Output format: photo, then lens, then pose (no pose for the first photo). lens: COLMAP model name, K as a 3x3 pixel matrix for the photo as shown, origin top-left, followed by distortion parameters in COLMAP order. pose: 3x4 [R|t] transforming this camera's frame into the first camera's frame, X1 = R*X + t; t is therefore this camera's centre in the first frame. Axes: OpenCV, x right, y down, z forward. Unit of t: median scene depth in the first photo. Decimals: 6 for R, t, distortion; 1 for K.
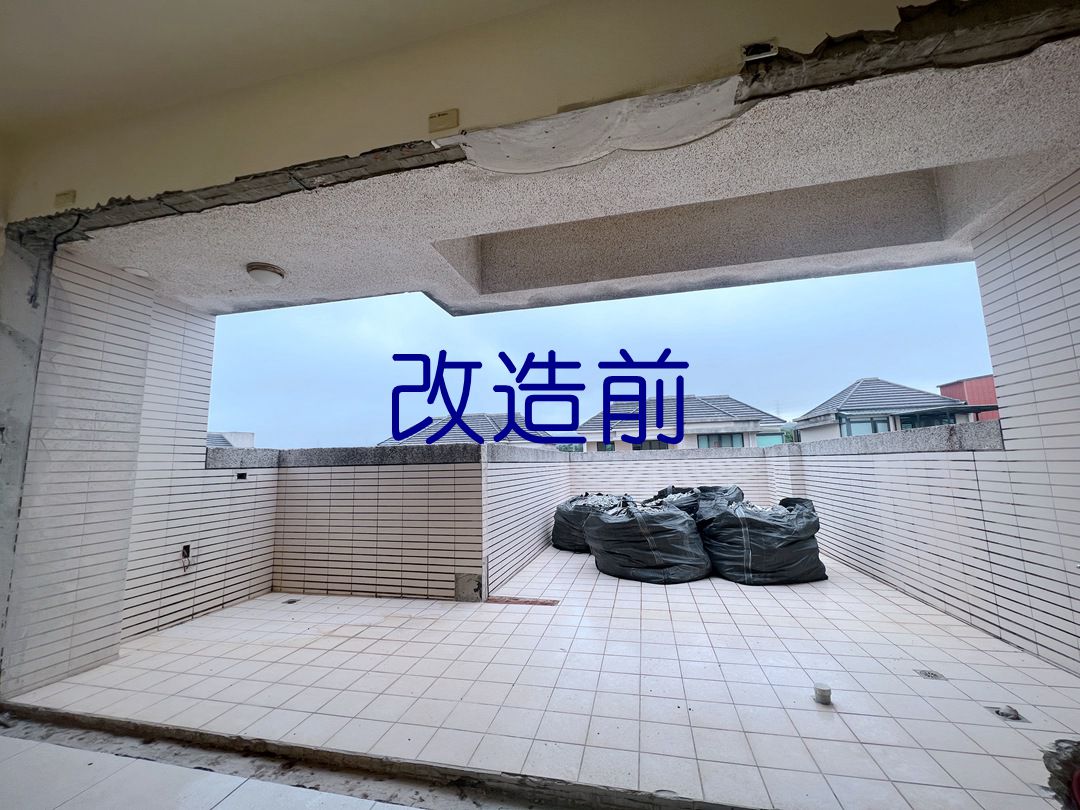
lens RADIAL K [[434.3, 0, 540.0], [0, 434.3, 405.0], [0, 0, 1]] dist [0.011077, -0.000128]
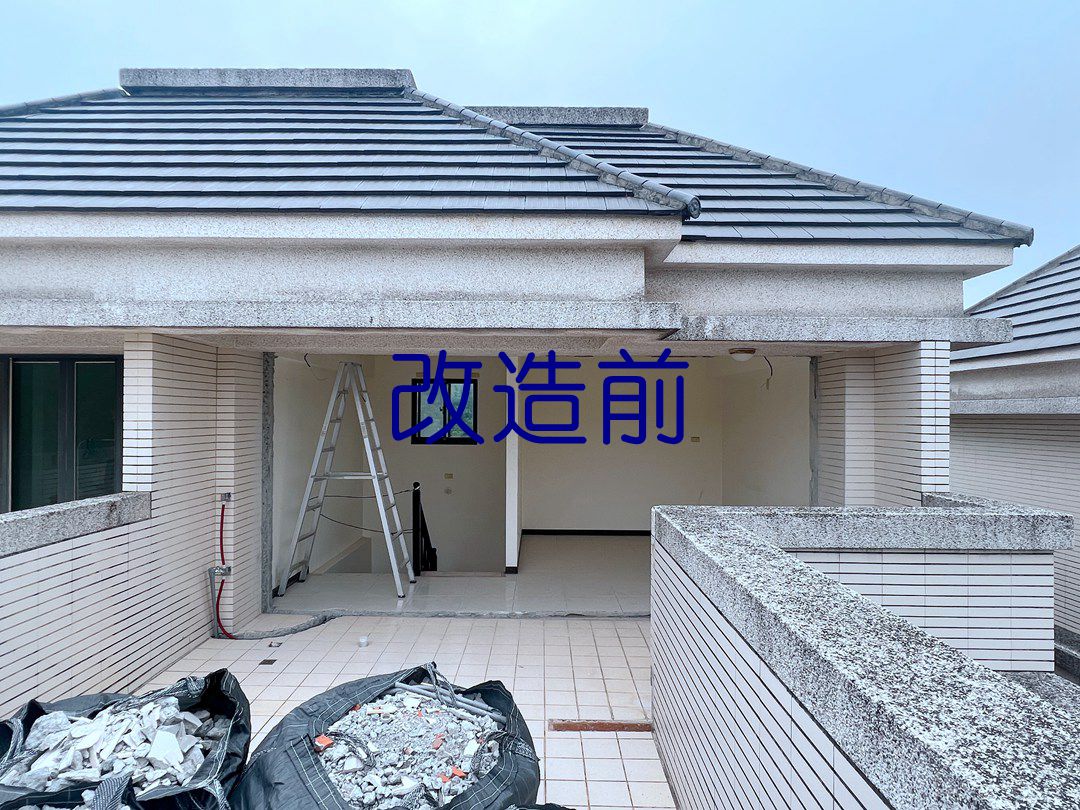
lens RADIAL K [[632.9, 0, 540.0], [0, 632.9, 405.0], [0, 0, 1]] dist [0.015063, 0.000808]
pose [[-0.975636, 0.013007, -0.219009, 0.227656], [0.044620, 0.989142, -0.140024, 0.050412], [0.214809, -0.146384, -0.965623, 1.688130]]
